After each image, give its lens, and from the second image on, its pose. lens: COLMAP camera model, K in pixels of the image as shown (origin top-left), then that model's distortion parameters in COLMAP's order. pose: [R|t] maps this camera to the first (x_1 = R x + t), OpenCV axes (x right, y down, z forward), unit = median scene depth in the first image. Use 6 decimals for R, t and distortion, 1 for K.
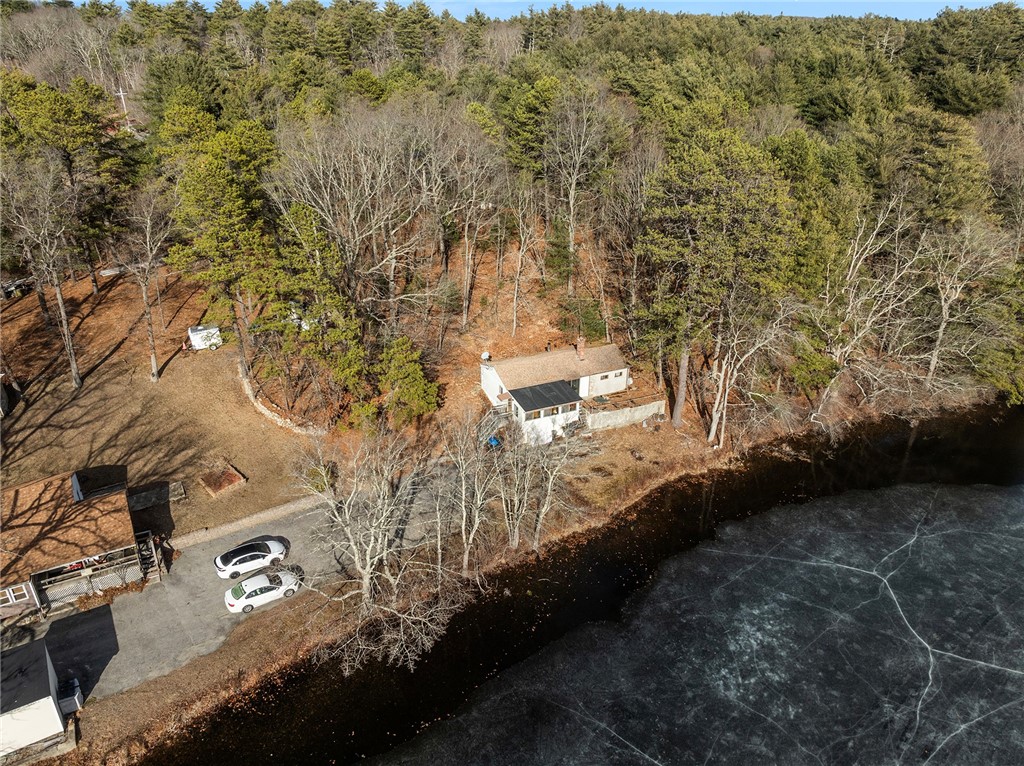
lens RADIAL K [[709.0, 0, 485.8], [0, 709.0, 384.8], [0, 0, 1]] dist [-0.037045, 0.005194]
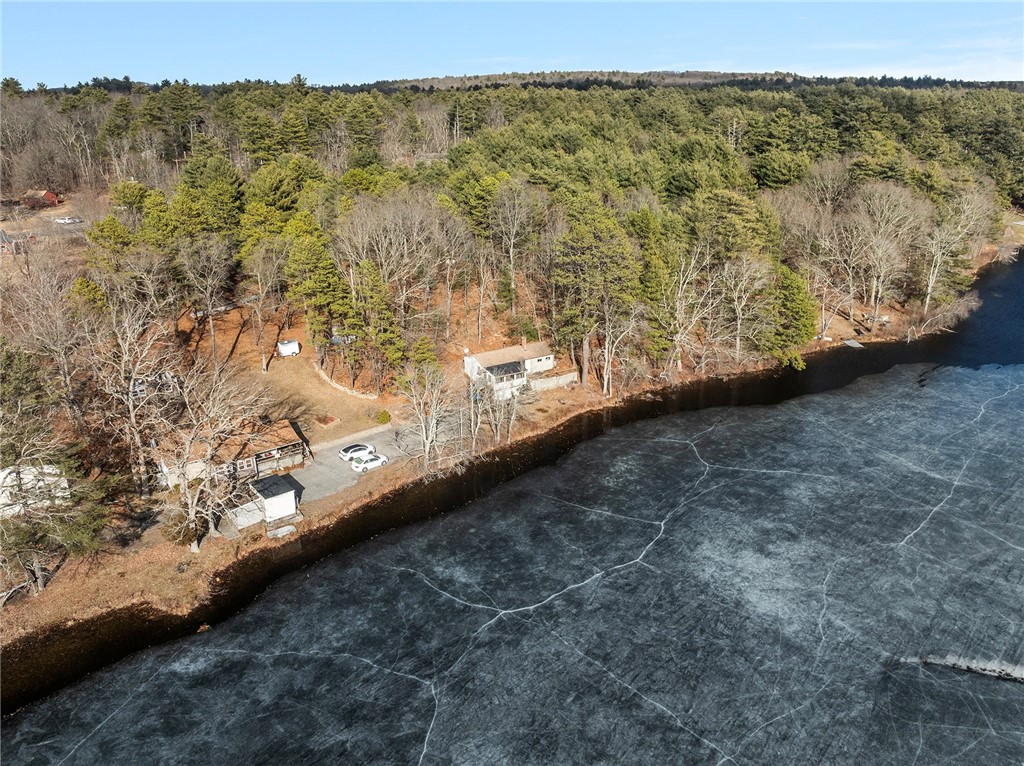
lens RADIAL K [[784.6, 0, 510.2], [0, 784.6, 403.4], [0, 0, 1]] dist [-0.035077, -0.000911]
pose [[0.989621, -0.057474, 0.131709, -0.174798], [0.066941, 0.995395, -0.068615, 0.250431], [-0.127159, 0.076720, 0.988911, -0.941641]]
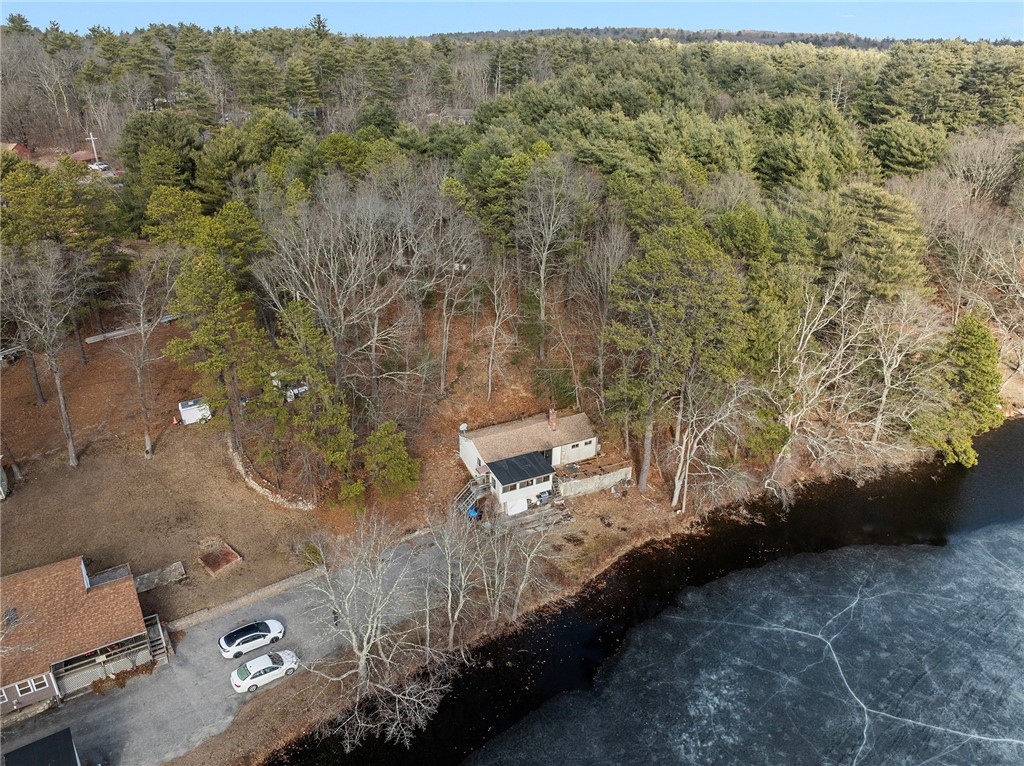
lens RADIAL K [[727.6, 0, 484.9], [0, 727.6, 382.9], [0, 0, 1]] dist [-0.035381, 0.000990]
pose [[0.998944, -0.008154, 0.045214, -0.020914], [0.008966, 0.999801, -0.017798, -0.105221], [-0.045060, 0.018185, 0.998819, -0.110020]]
